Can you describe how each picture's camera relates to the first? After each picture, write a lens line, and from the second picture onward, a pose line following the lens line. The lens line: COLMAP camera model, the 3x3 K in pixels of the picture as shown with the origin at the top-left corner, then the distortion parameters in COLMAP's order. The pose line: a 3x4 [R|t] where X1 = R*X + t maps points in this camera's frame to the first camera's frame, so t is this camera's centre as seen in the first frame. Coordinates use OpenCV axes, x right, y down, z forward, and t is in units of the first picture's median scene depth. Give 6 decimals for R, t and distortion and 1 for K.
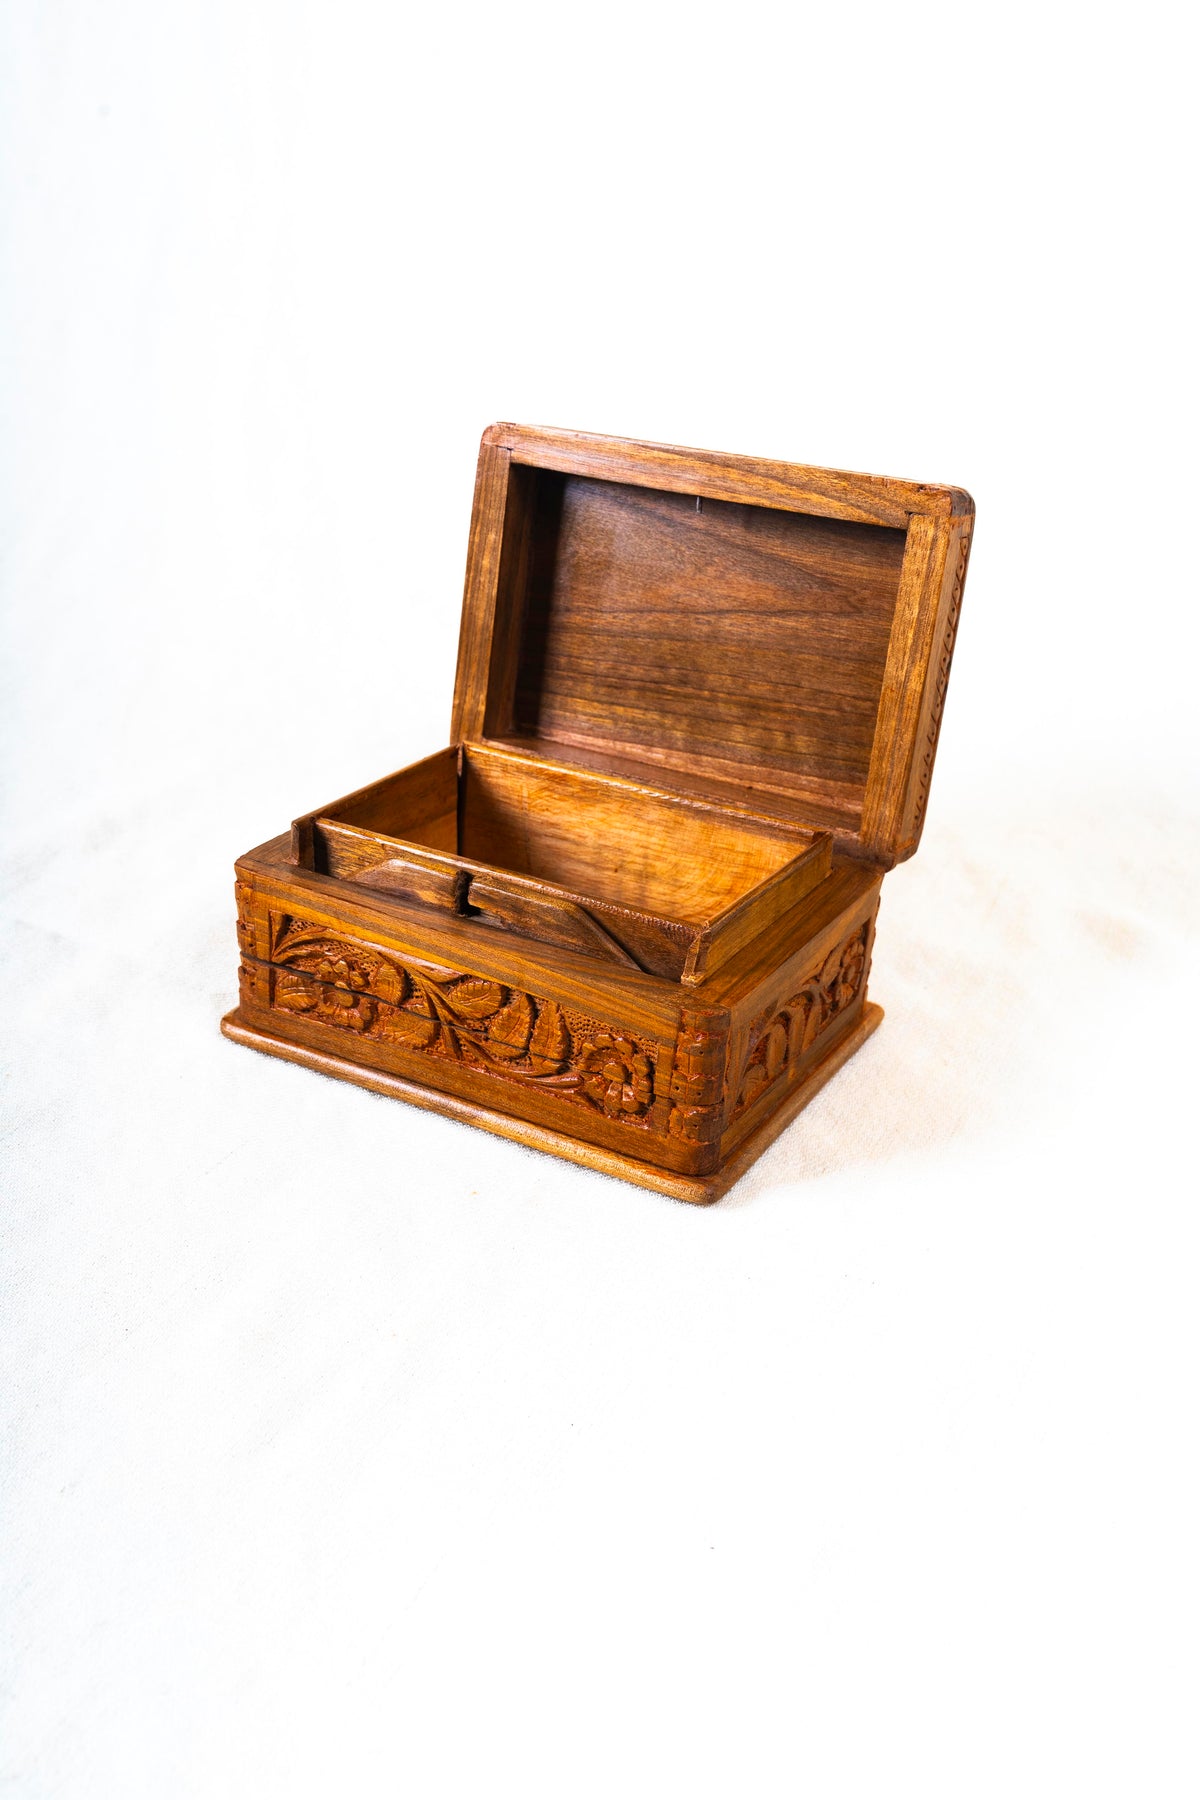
lens RADIAL K [[1754.6, 0, 600.0], [0, 1754.6, 900.0], [0, 0, 1]] dist [0.088090, 0.002740]
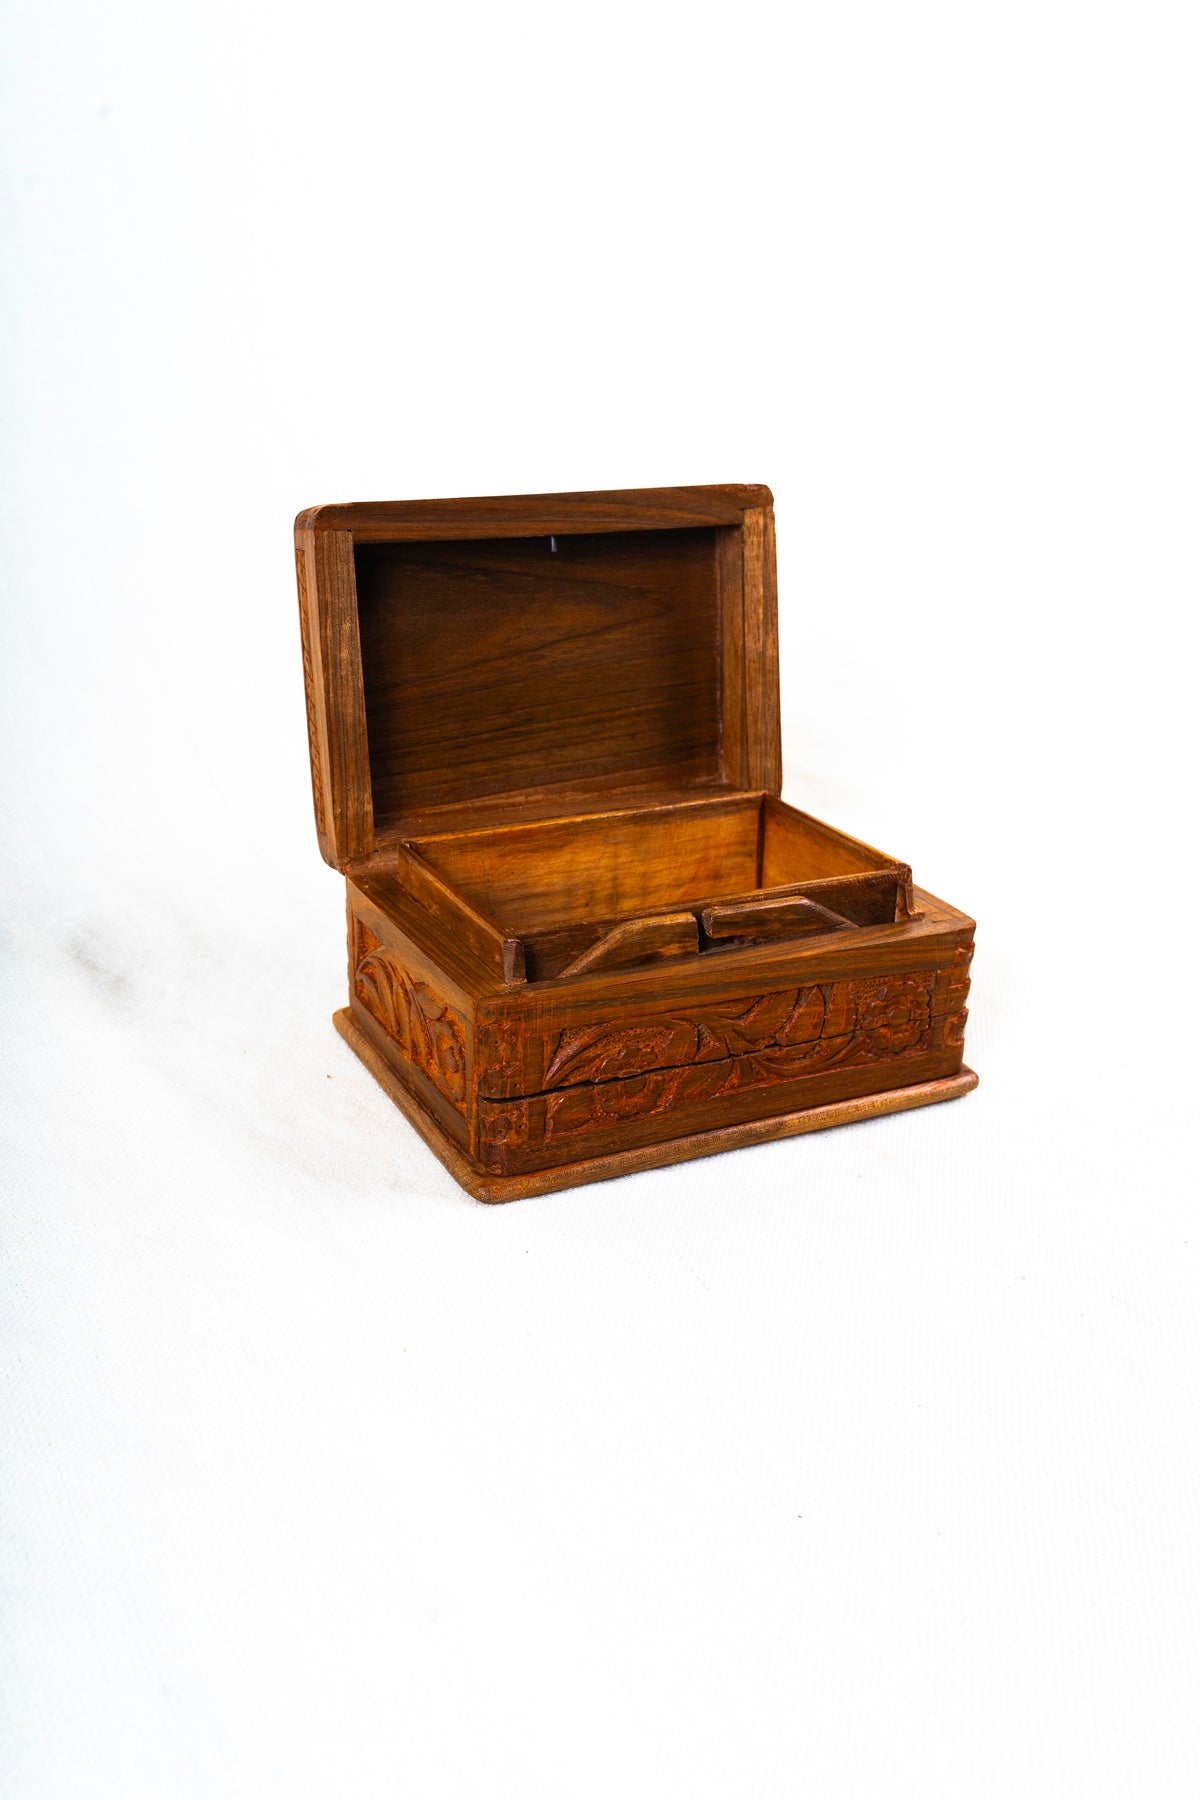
lens RADIAL K [[1754.6, 0, 600.0], [0, 1754.6, 900.0], [0, 0, 1]] dist [0.088090, 0.002740]
pose [[0.562629, -0.329684, 0.758127, -0.815939], [0.352973, 0.925051, 0.140322, -0.171581], [-0.747568, 0.188649, 0.636830, 0.368325]]
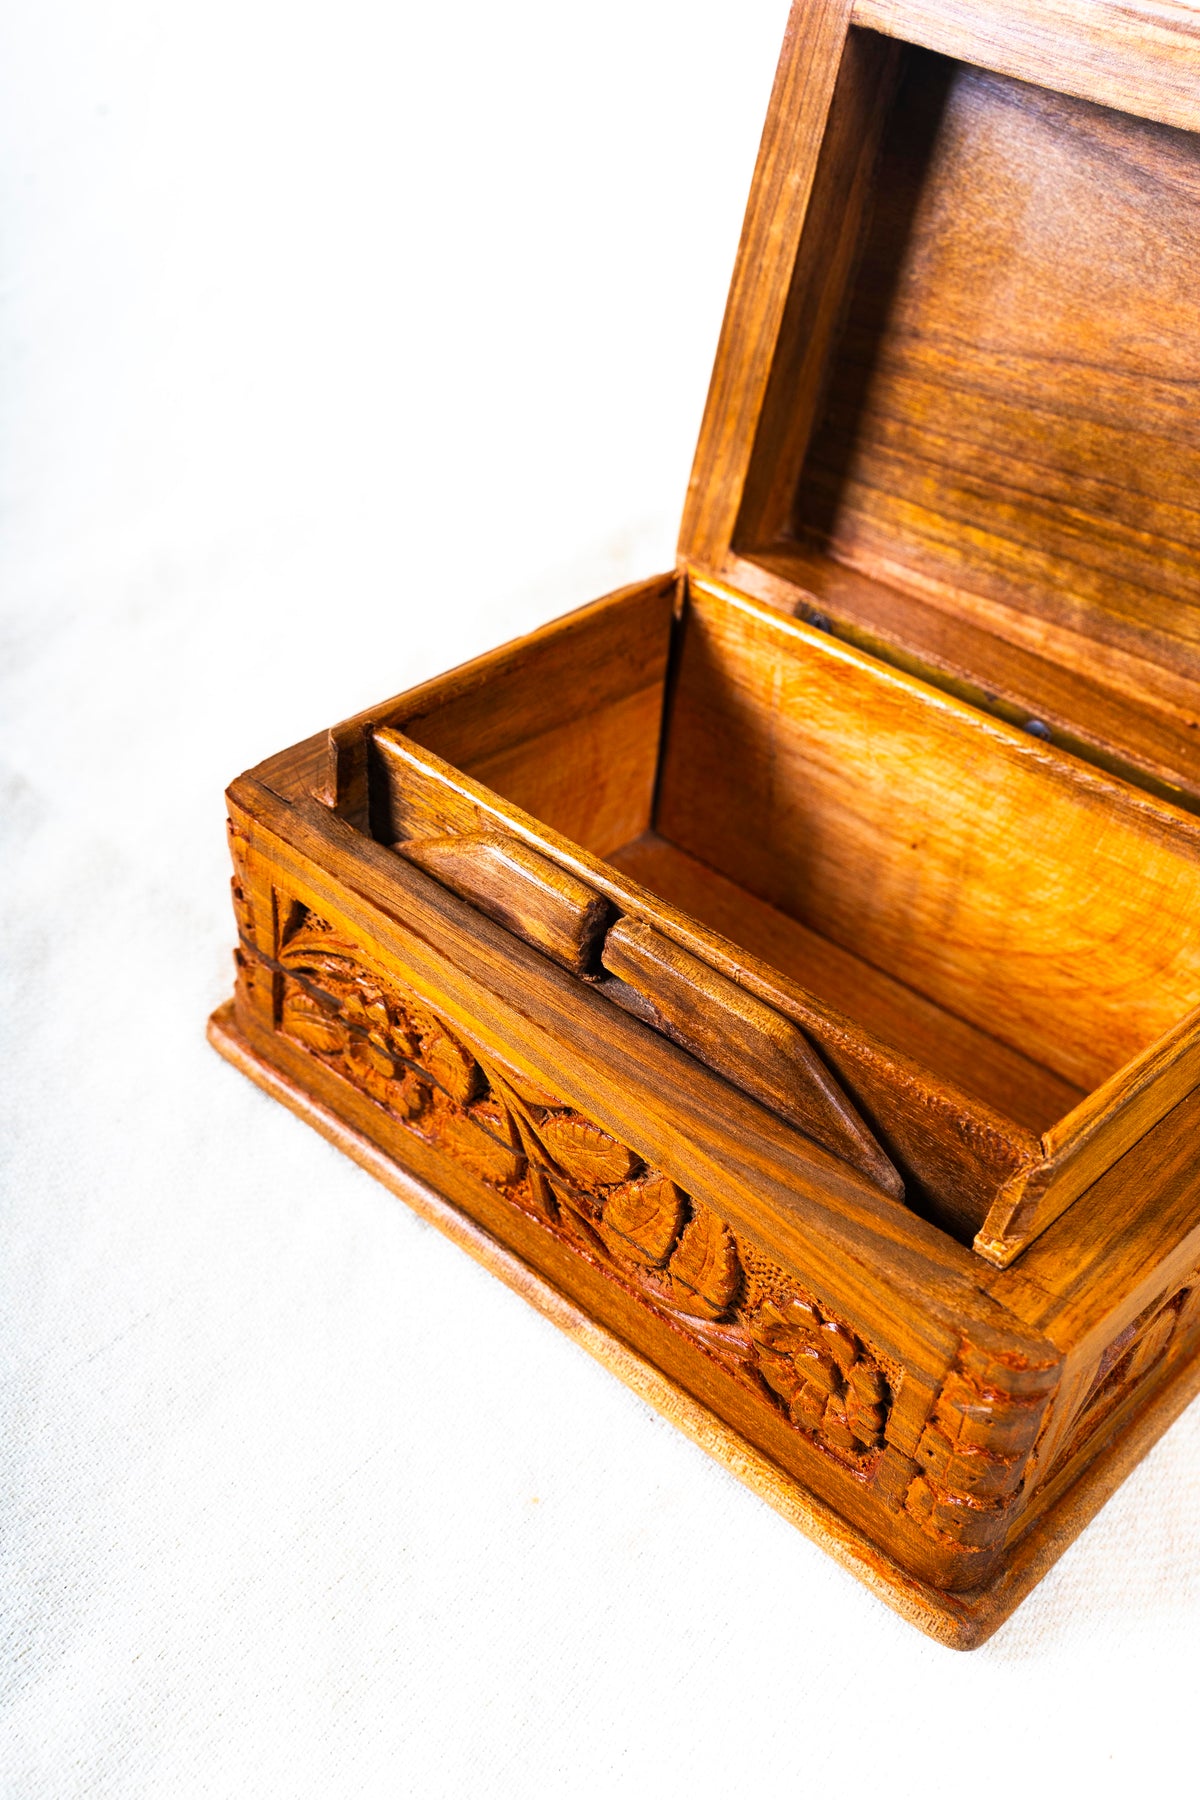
lens RADIAL K [[1831.9, 0, 608.5], [0, 1831.9, 909.4], [0, 0, 1]] dist [0.184969, 0.023389]
pose [[0.973419, 0.164309, -0.159558, 0.012237], [-0.122054, 0.961641, 0.245660, -0.140693], [0.193801, -0.219656, 0.956134, 0.438917]]
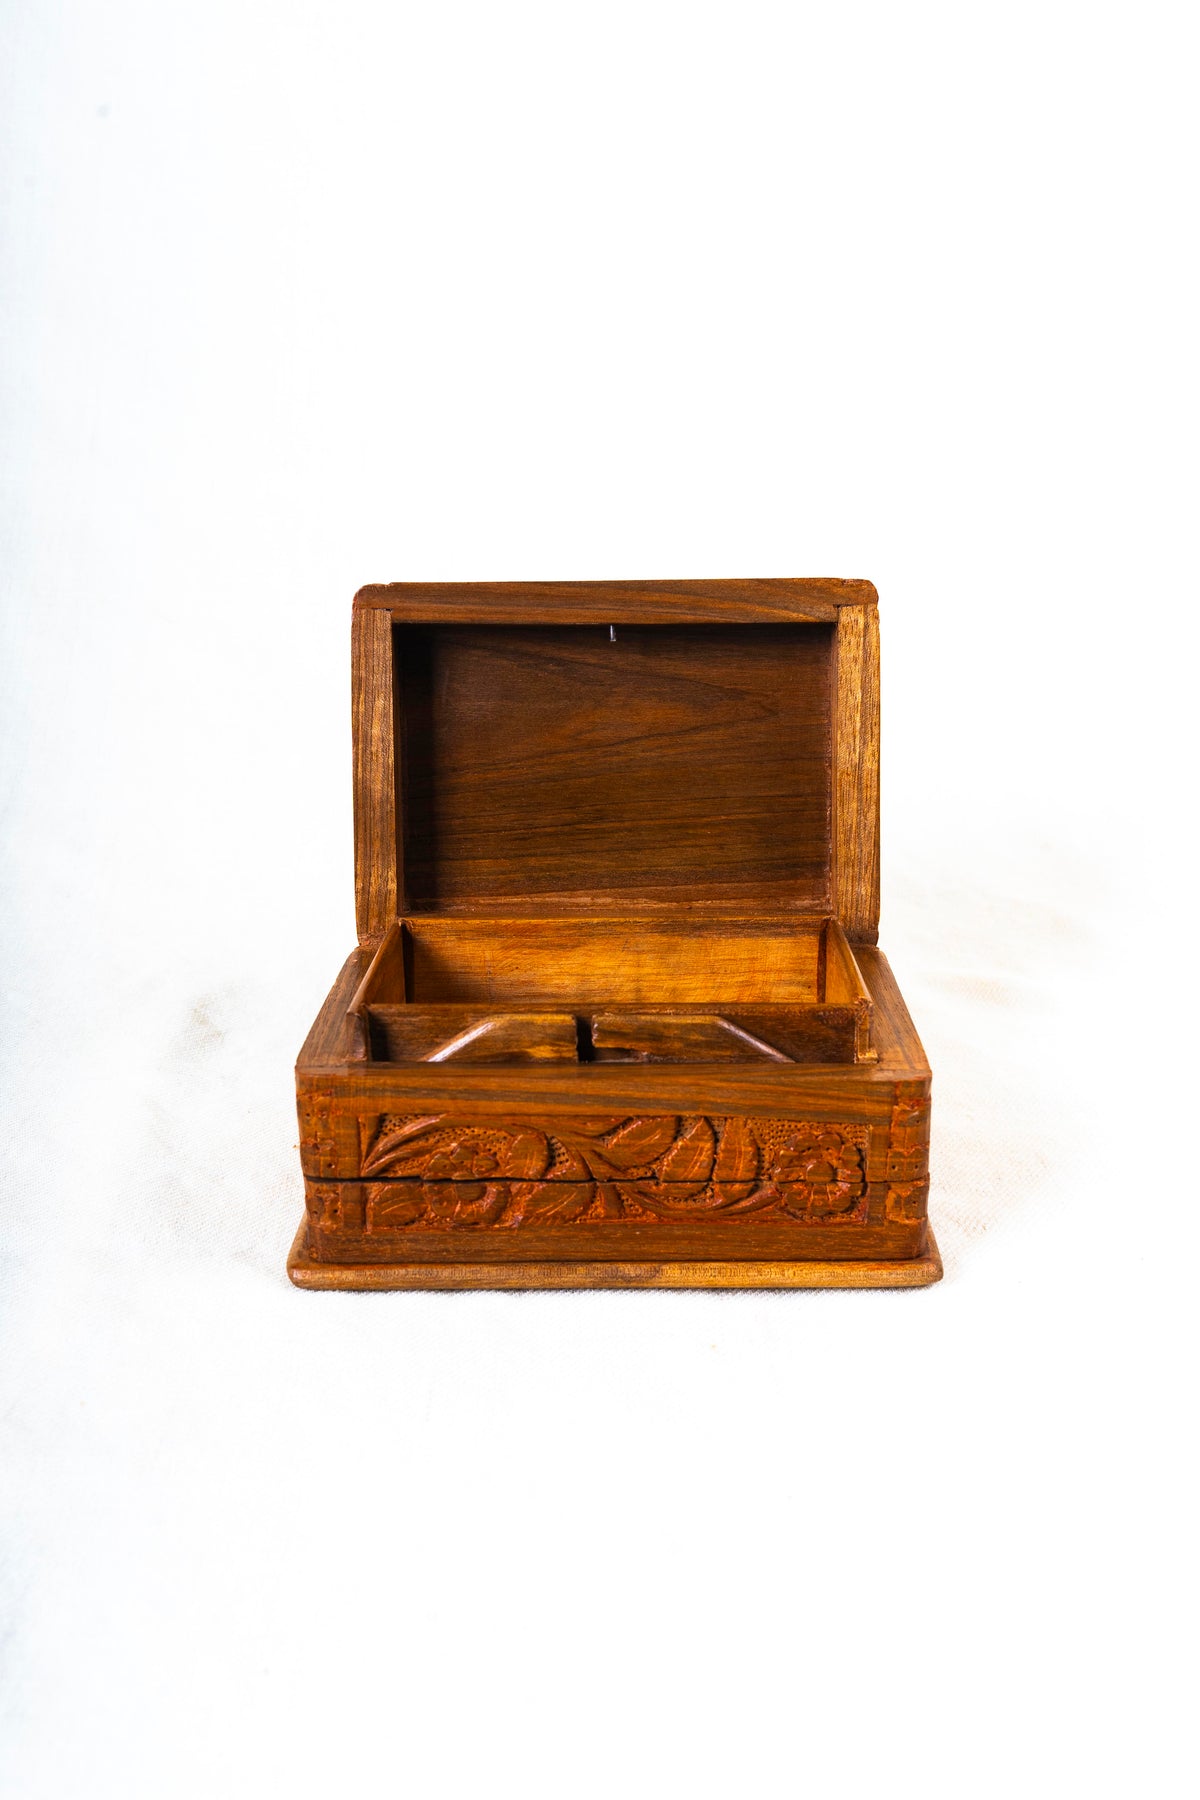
lens RADIAL K [[1754.6, 0, 600.0], [0, 1754.6, 900.0], [0, 0, 1]] dist [0.088090, 0.002740]
pose [[0.875616, -0.179889, 0.448260, -0.438459], [0.248546, 0.963566, -0.098816, 0.018403], [-0.414152, 0.197938, 0.888425, 0.154008]]
